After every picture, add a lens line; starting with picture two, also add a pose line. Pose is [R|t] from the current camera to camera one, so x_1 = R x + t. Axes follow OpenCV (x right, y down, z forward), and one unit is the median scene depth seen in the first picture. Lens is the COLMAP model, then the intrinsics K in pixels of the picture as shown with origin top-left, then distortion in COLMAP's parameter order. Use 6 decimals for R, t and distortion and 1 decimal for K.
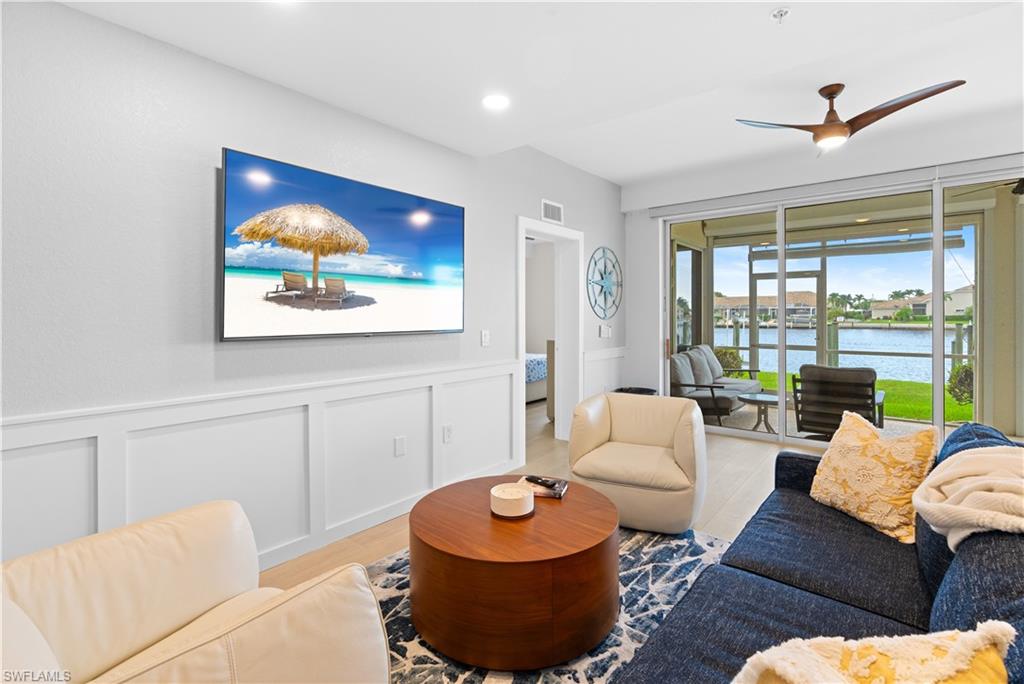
lens RADIAL K [[467.9, 0, 515.8], [0, 467.9, 316.3], [0, 0, 1]] dist [-0.011158, 0.000327]
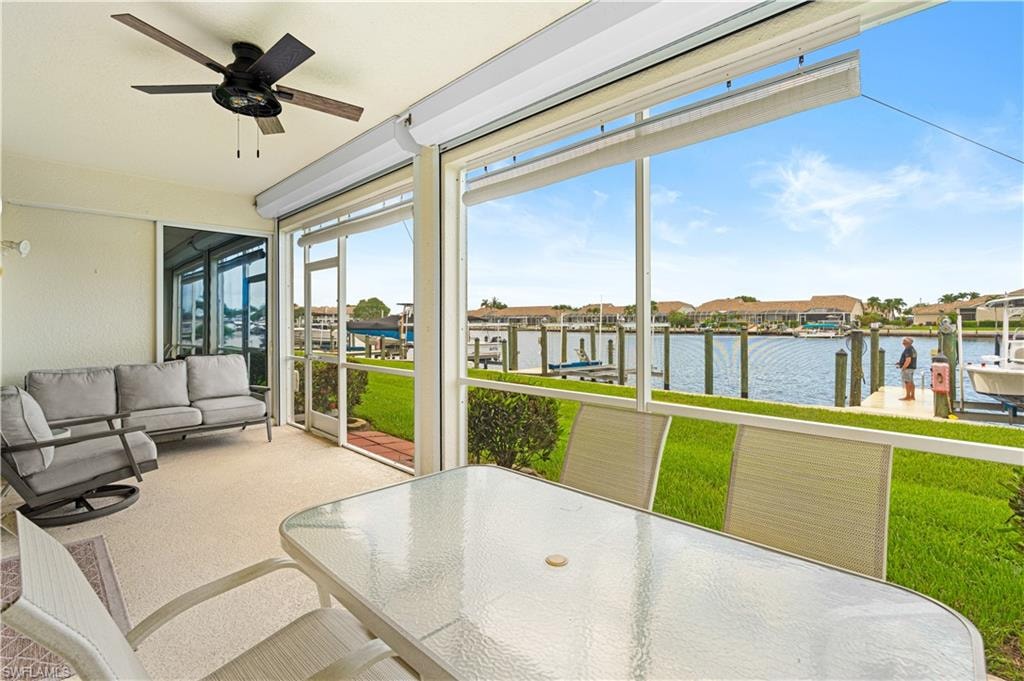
lens RADIAL K [[467.9, 0, 515.8], [0, 467.9, 314.8], [0, 0, 1]] dist [-0.011158, 0.000327]
pose [[0.995729, -0.003167, -0.092267, 1.437190], [0.001518, 0.999838, -0.017937, 0.014372], [0.092309, 0.017721, 0.995573, 0.397444]]
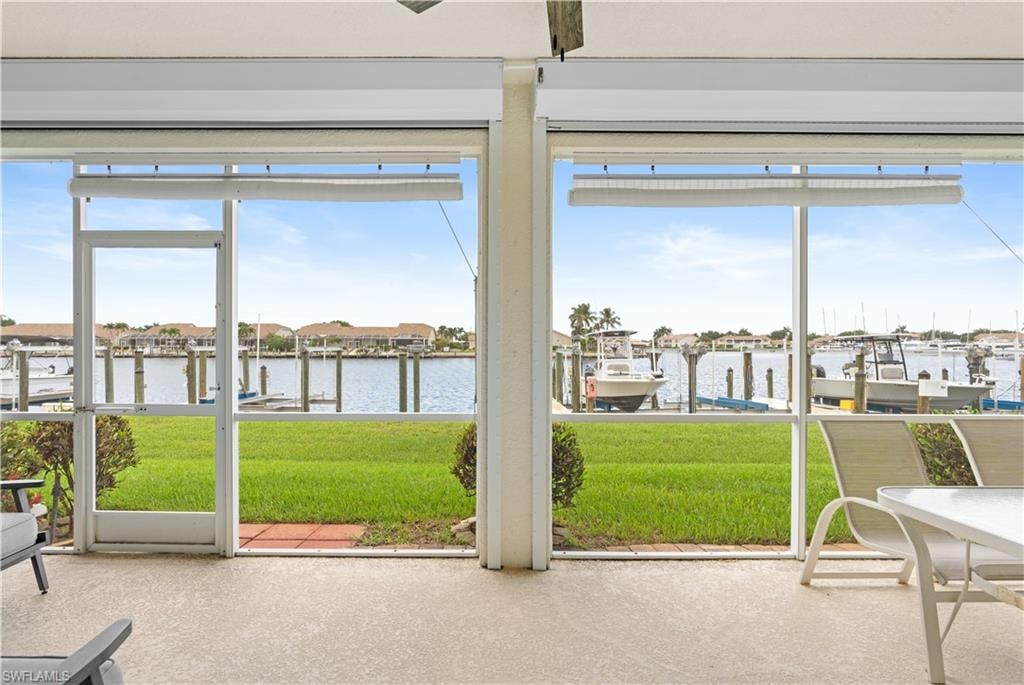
lens RADIAL K [[481.3, 0, 485.3], [0, 481.3, 346.3], [0, 0, 1]] dist [-0.003850, 0.000131]
pose [[0.778902, 0.002164, 0.627143, 0.805904], [-0.001526, 0.999998, -0.001555, 0.013880], [-0.627144, 0.000254, 0.778903, 0.705394]]
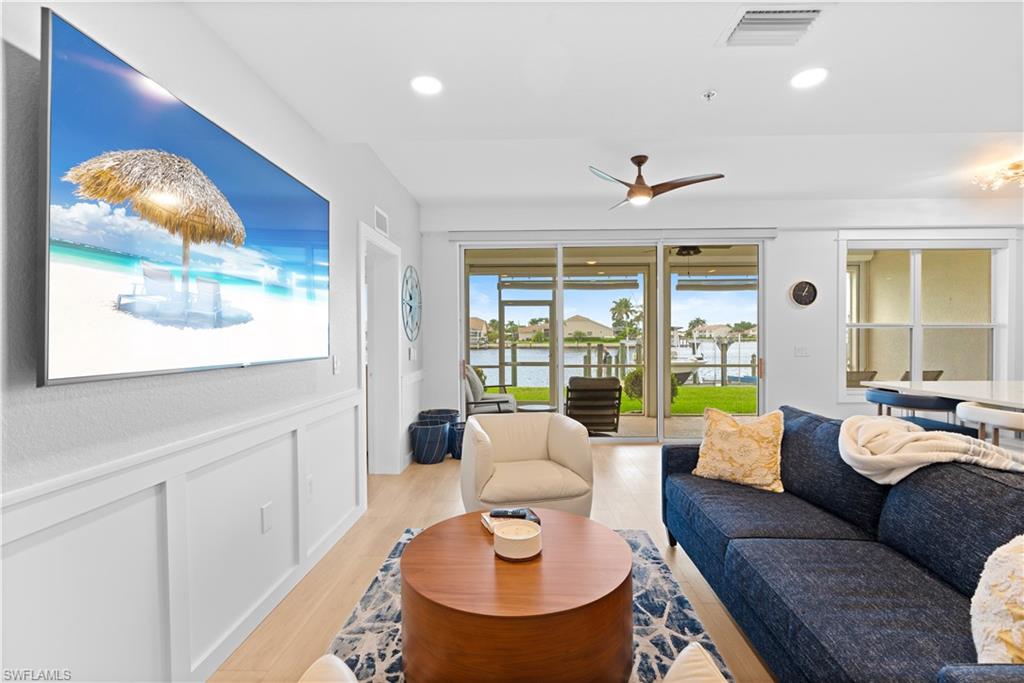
lens RADIAL K [[462.9, 0, 516.5], [0, 462.9, 343.9], [0, 0, 1]] dist [-0.006068, -0.000039]
pose [[0.790726, -0.011859, 0.612055, -0.241286], [0.005853, 0.999913, 0.011814, 0.001606], [-0.612142, -0.005759, 0.790727, 0.128907]]
